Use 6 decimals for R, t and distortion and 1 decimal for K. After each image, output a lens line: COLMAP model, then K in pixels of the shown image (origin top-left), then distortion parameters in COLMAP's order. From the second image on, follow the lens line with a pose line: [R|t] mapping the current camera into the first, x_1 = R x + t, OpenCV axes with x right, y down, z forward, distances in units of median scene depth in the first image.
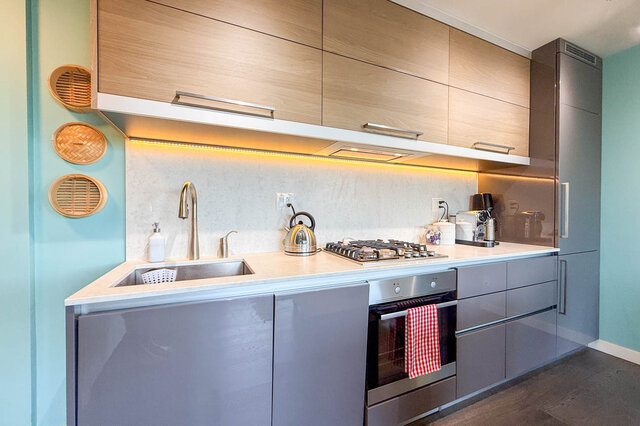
lens RADIAL K [[268.4, 0, 320.0], [0, 268.4, 213.0], [0, 0, 1]] dist [0.000722, 0.000180]
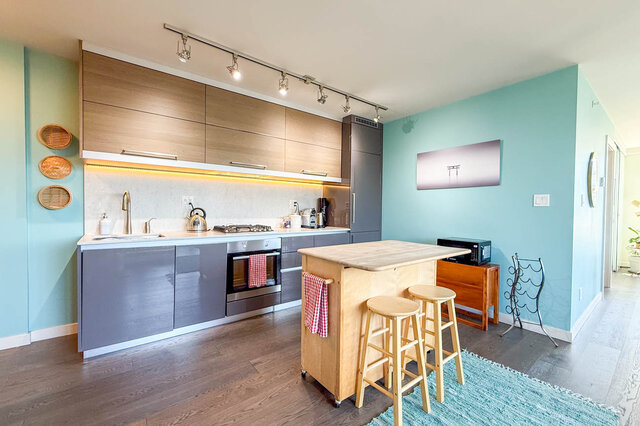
lens RADIAL K [[268.4, 0, 320.0], [0, 268.4, 213.0], [0, 0, 1]] dist [0.000722, 0.000180]
pose [[0.968113, 0.004517, 0.250473, 0.292658], [-0.007094, 0.999931, 0.009387, 0.009561], [-0.250413, -0.010864, 0.968078, -0.978188]]
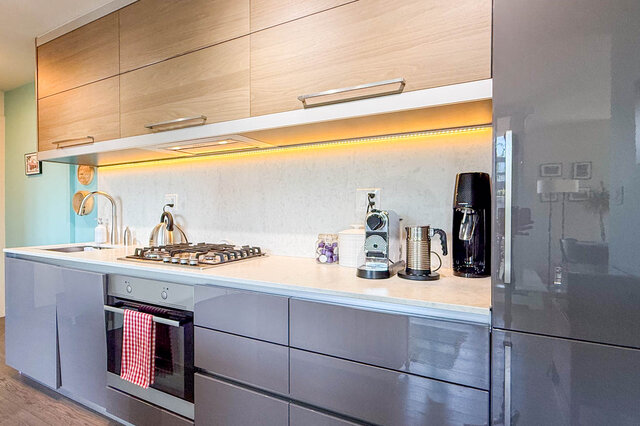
lens RADIAL K [[341.0, 0, 320.0], [0, 341.0, 213.0], [0, 0, 1]] dist [-0.000365, 0.000282]
pose [[0.600431, 0.002664, -0.799672, 1.518156], [-0.005408, 0.999985, -0.000729, -0.000754], [0.799658, 0.004762, 0.600437, 0.704505]]
